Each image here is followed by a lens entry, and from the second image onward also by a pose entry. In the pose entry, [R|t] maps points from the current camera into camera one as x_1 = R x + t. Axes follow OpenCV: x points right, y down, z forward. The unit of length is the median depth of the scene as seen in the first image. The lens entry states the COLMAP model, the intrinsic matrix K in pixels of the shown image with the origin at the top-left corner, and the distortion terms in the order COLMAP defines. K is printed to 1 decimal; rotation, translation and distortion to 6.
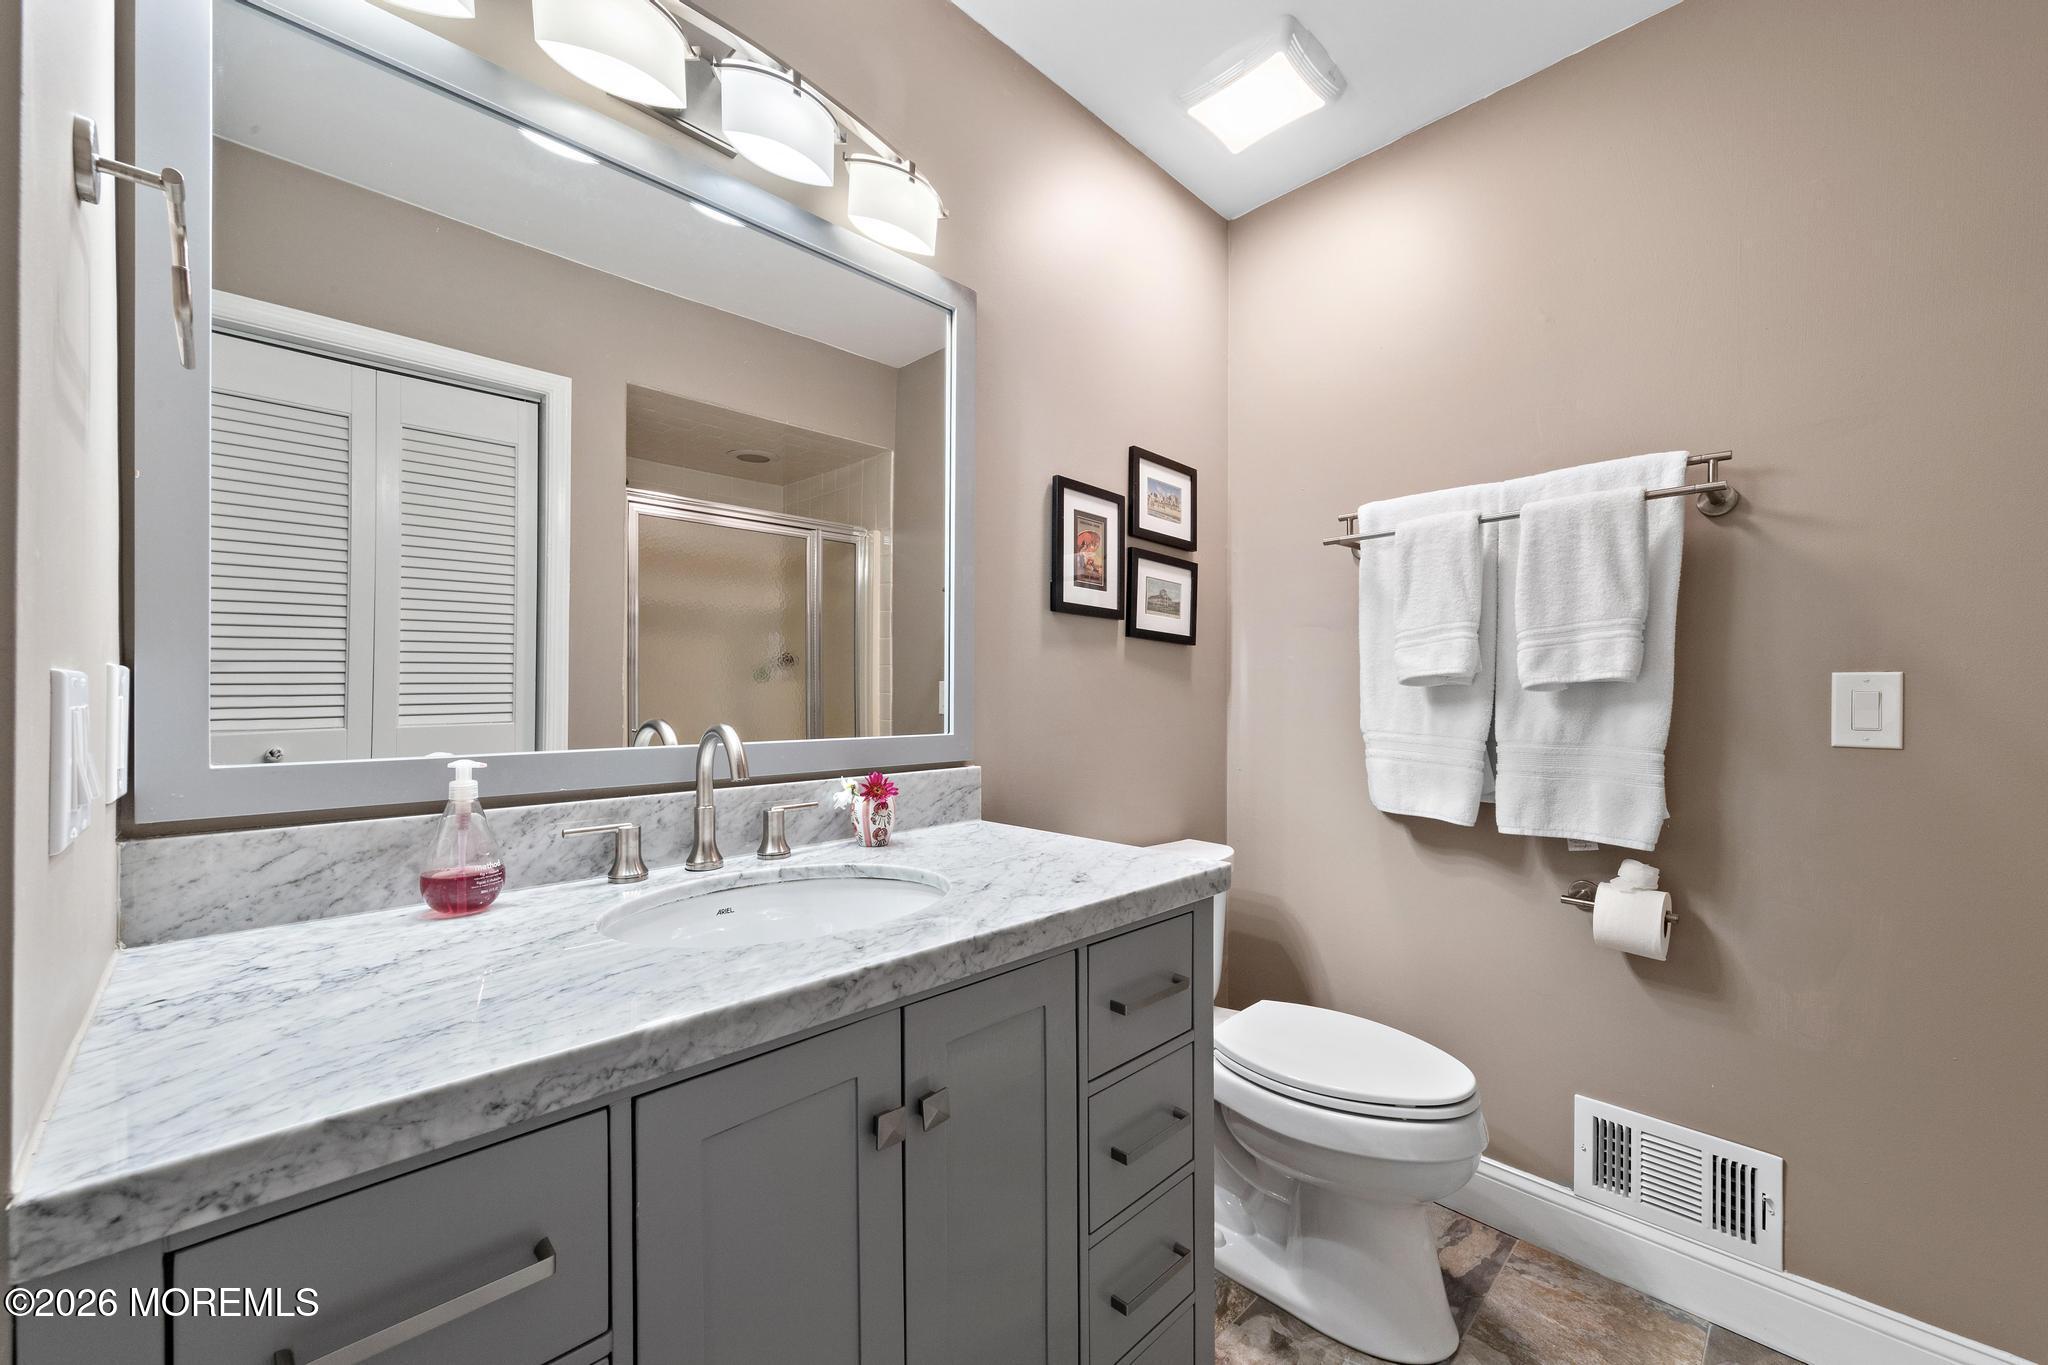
lens RADIAL K [[800.5, 0, 1023.4], [0, 800.5, 698.2], [0, 0, 1]] dist [0.003374, -0.000140]
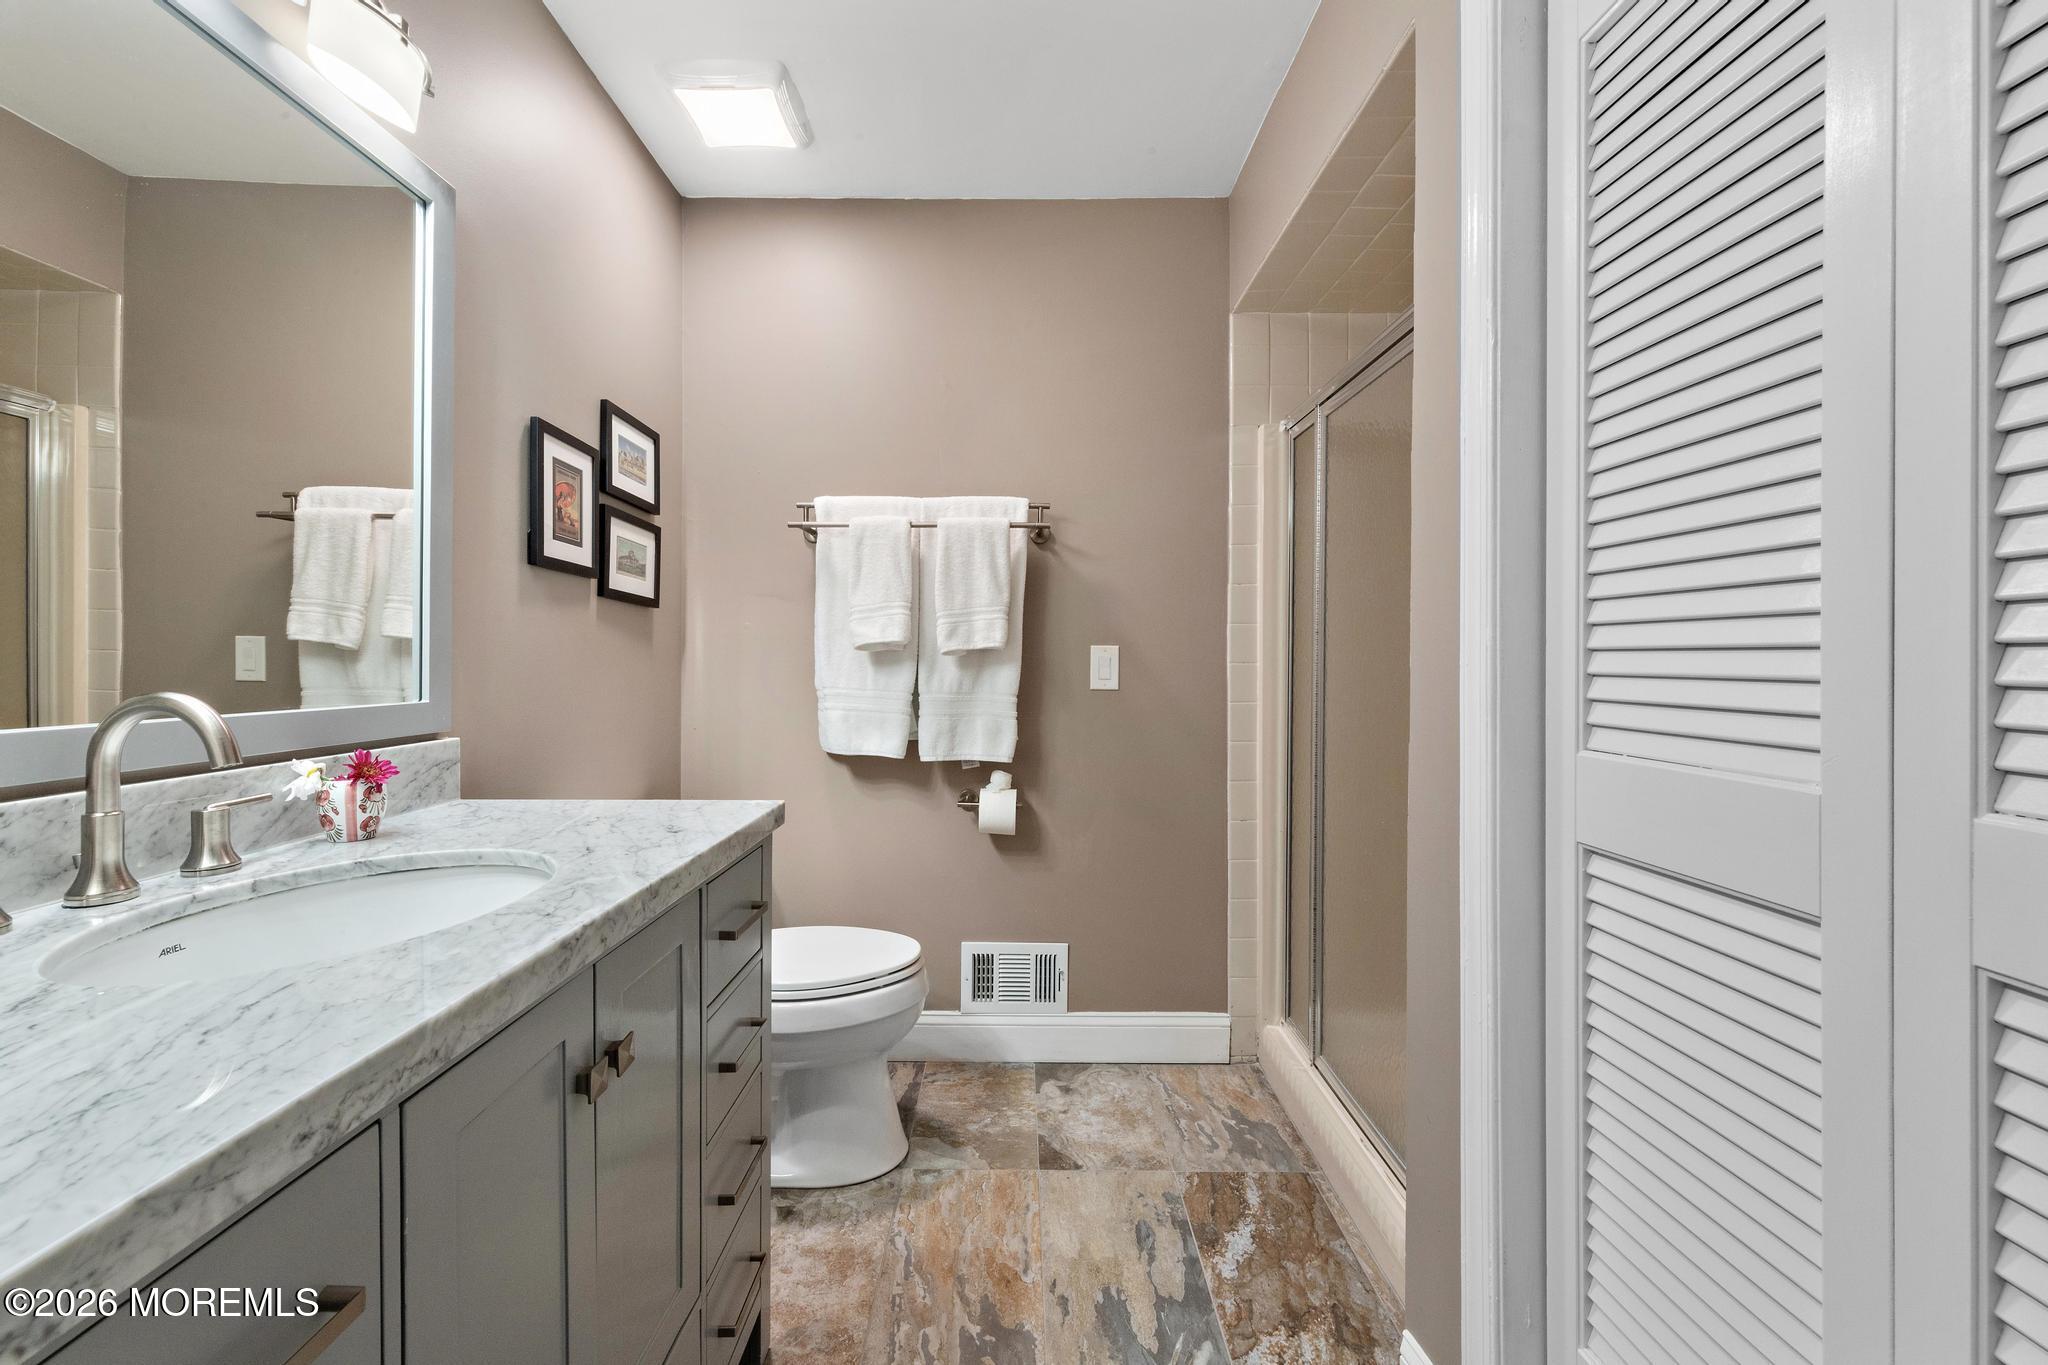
lens RADIAL K [[836.4, 0, 1001.1], [0, 836.4, 671.8], [0, 0, 1]] dist [-0.000188, -0.000357]
pose [[0.688731, -0.007379, 0.724979, -0.342178], [-0.000783, 0.999940, 0.010921, 0.003531], [-0.725017, -0.008089, 0.688684, -0.058594]]
